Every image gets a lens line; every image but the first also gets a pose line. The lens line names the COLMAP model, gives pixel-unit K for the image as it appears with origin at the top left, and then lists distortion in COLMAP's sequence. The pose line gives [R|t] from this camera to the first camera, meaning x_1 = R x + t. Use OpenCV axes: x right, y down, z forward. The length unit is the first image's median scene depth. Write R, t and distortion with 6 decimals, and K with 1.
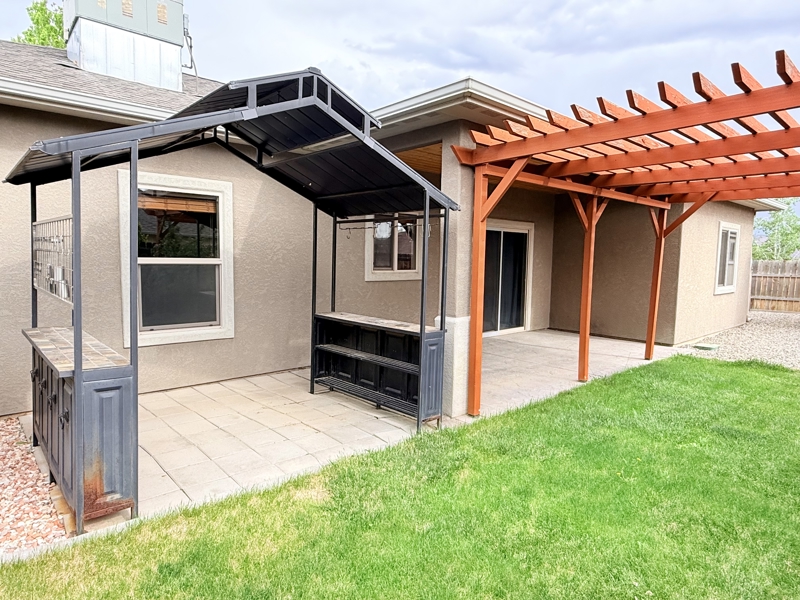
lens RADIAL K [[488.9, 0, 400.0], [0, 488.9, 300.0], [0, 0, 1]] dist [-0.000800, 0.003017]
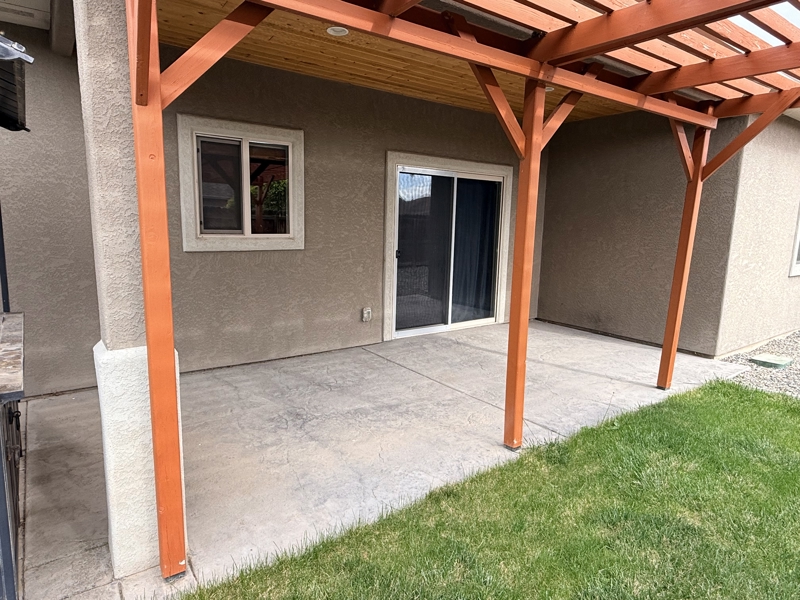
lens RADIAL K [[488.9, 0, 400.0], [0, 488.9, 300.0], [0, 0, 1]] dist [-0.000800, 0.003017]
pose [[0.995069, 0.020677, -0.097006, 0.245480], [-0.013810, 0.997385, 0.070938, -0.023696], [0.098219, -0.069249, 0.992753, 0.386143]]
